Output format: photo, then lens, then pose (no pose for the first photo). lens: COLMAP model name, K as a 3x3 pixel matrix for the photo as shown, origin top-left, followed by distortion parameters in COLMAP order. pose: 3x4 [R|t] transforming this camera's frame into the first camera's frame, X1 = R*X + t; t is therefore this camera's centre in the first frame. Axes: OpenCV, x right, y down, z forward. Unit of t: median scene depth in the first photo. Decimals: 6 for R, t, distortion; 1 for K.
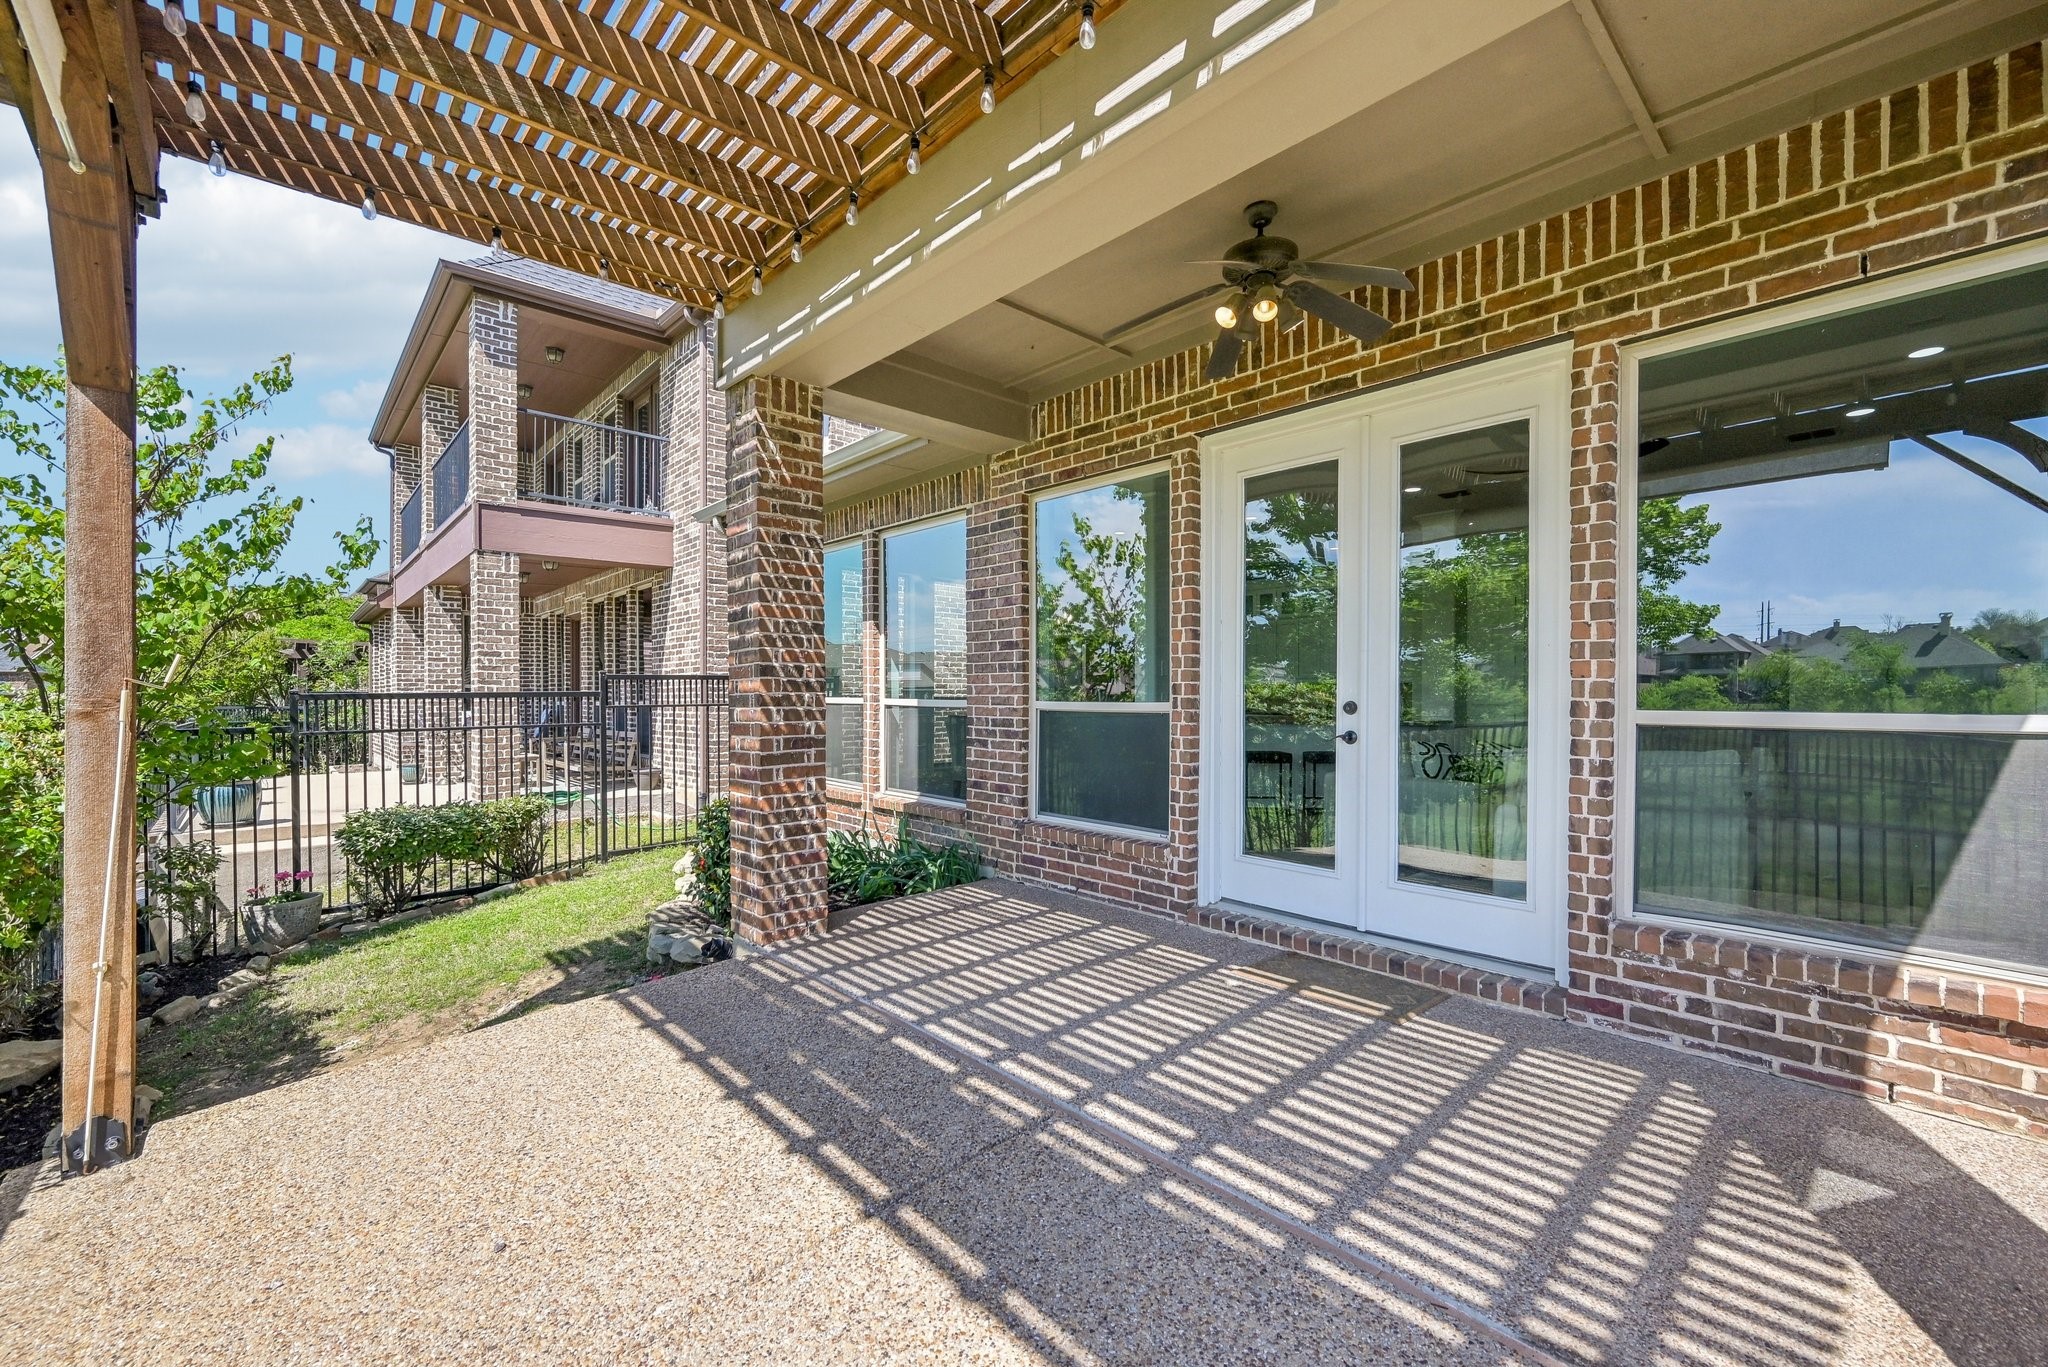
lens RADIAL K [[855.3, 0, 1025.7], [0, 855.3, 690.3], [0, 0, 1]] dist [0.016094, 0.000274]
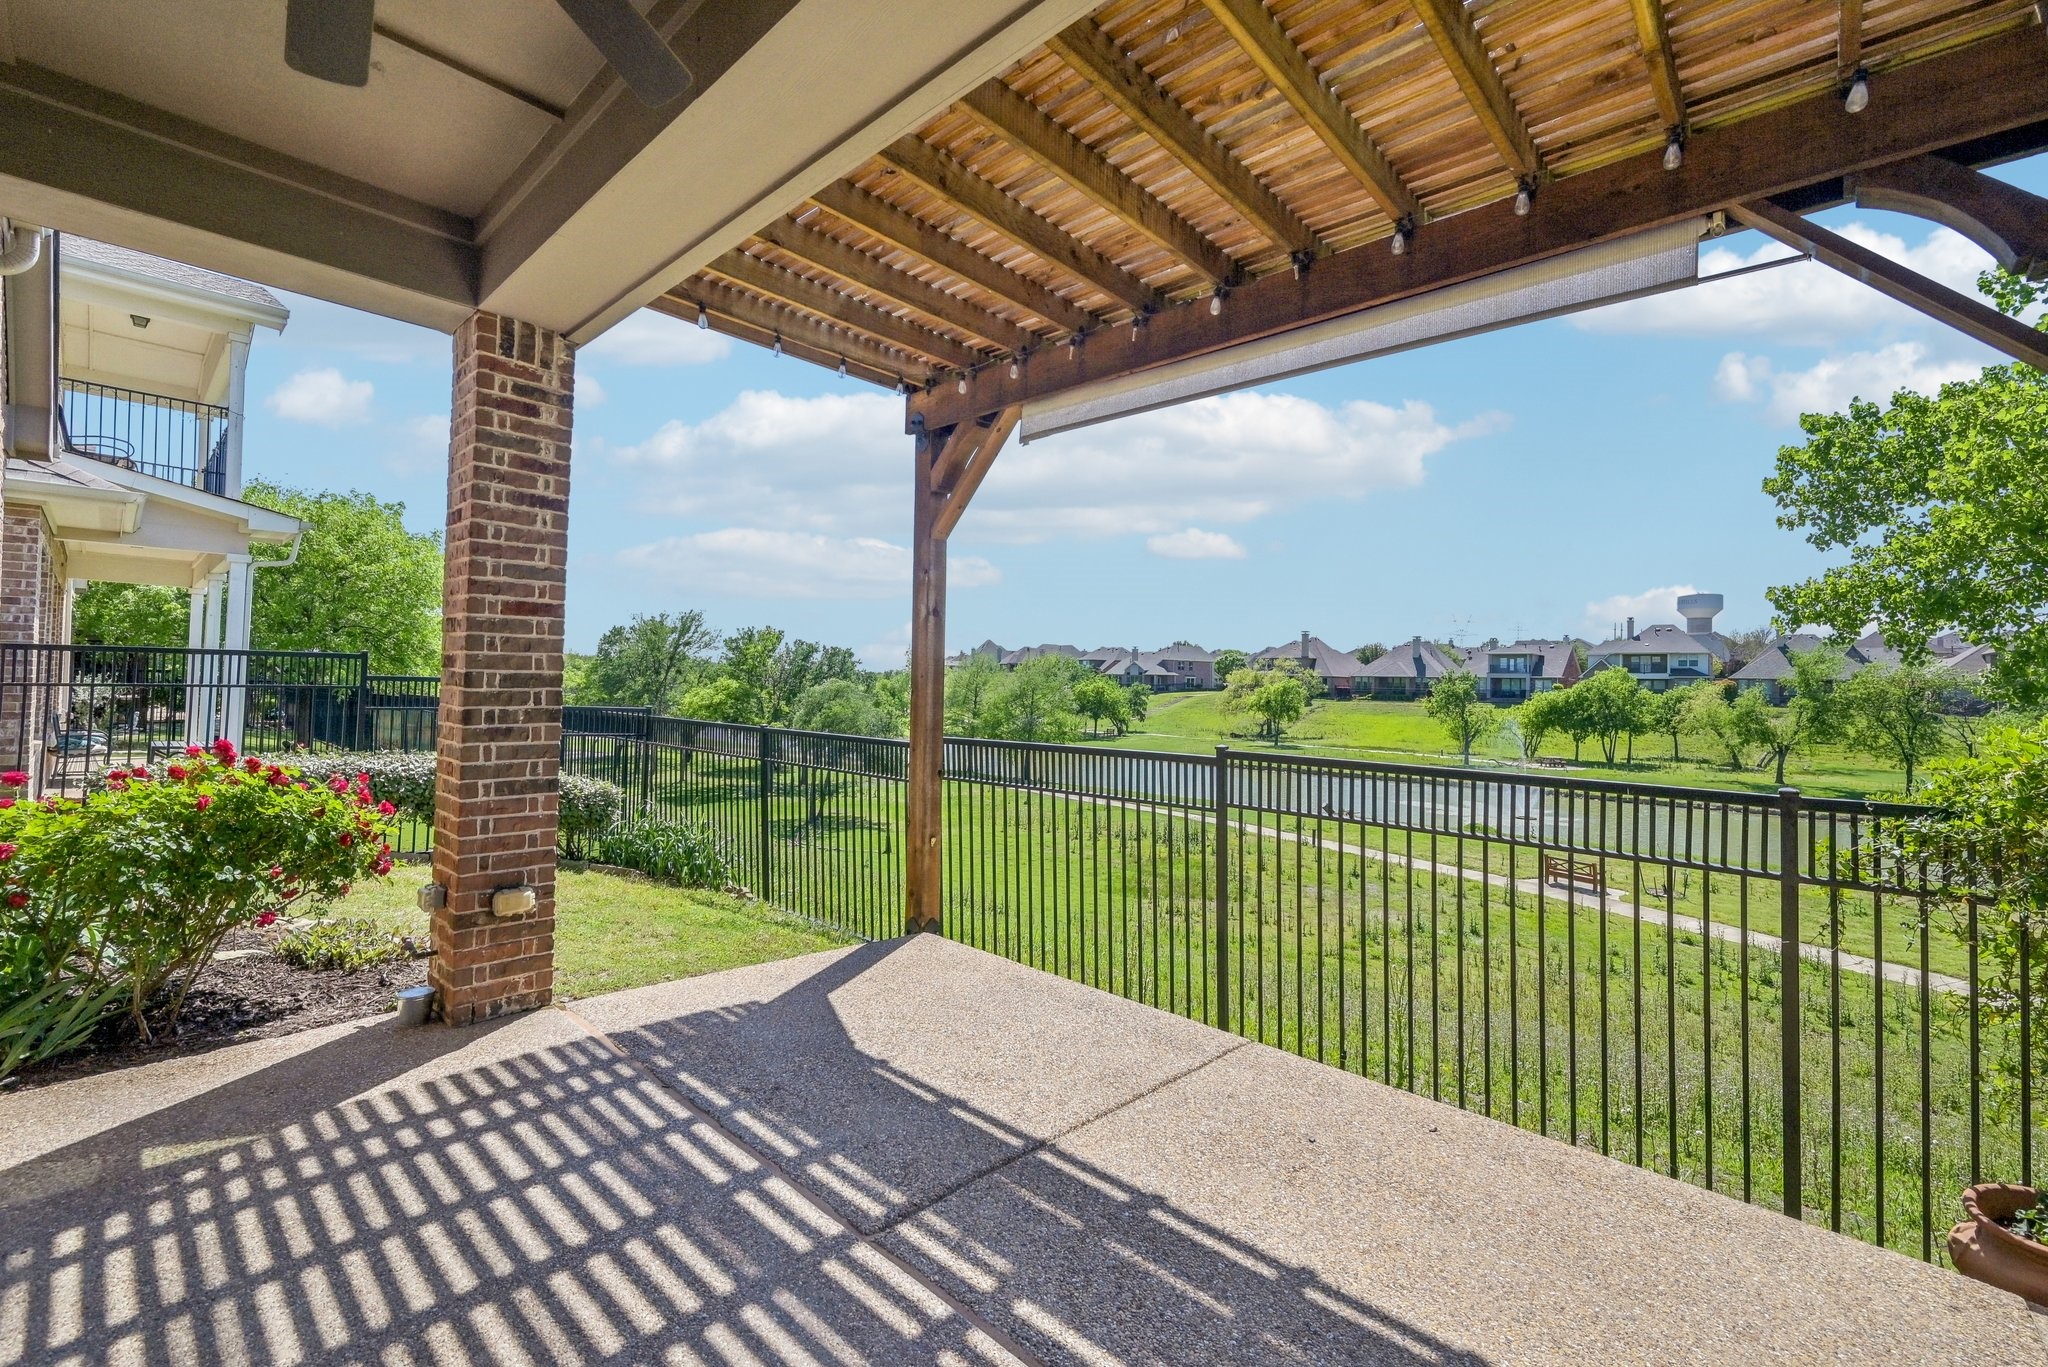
lens RADIAL K [[855.3, 0, 1030.0], [0, 855.3, 682.3], [0, 0, 1]] dist [0.016094, 0.000274]
pose [[-0.995047, -0.017204, -0.097906, -0.021987], [-0.017461, 0.999846, 0.001766, -0.049049], [0.097860, 0.003466, -0.995194, 1.959233]]
